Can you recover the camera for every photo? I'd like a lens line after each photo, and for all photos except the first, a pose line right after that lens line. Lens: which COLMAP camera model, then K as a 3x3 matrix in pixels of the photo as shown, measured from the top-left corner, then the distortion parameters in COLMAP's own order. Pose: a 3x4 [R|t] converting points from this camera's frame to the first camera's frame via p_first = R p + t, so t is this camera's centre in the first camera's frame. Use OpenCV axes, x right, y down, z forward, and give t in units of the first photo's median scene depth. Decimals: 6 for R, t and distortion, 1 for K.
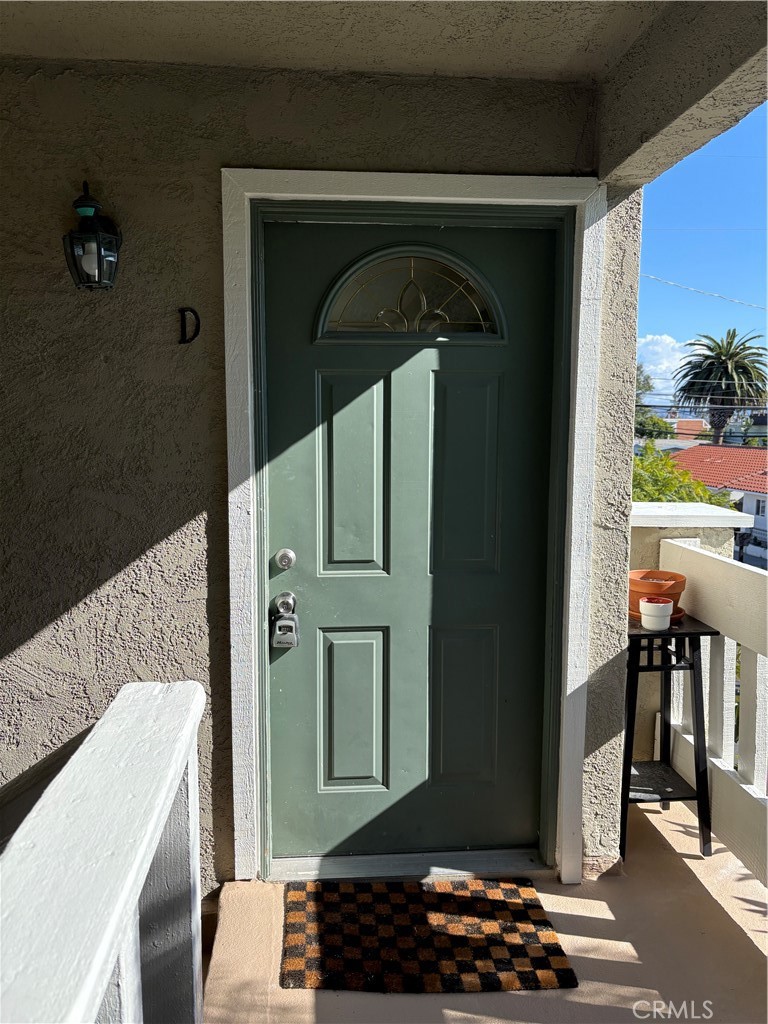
lens RADIAL K [[774.6, 0, 378.5], [0, 774.6, 510.0], [0, 0, 1]] dist [0.043010, -0.038050]
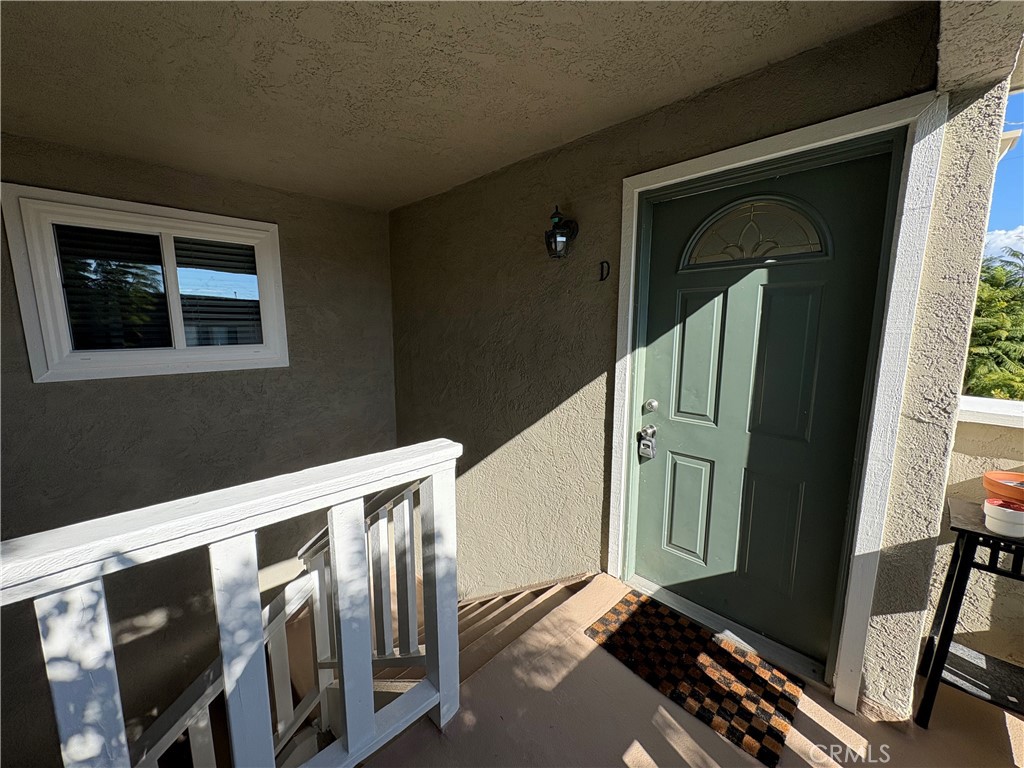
lens RADIAL K [[407.9, 0, 512.0], [0, 407.9, 384.0], [0, 0, 1]] dist [-0.000013, 0.000361]
pose [[0.637041, 0.110874, -0.762814, 0.361826], [-0.087460, 0.993607, 0.071380, -0.018947], [0.765852, 0.021244, 0.642666, 0.204617]]
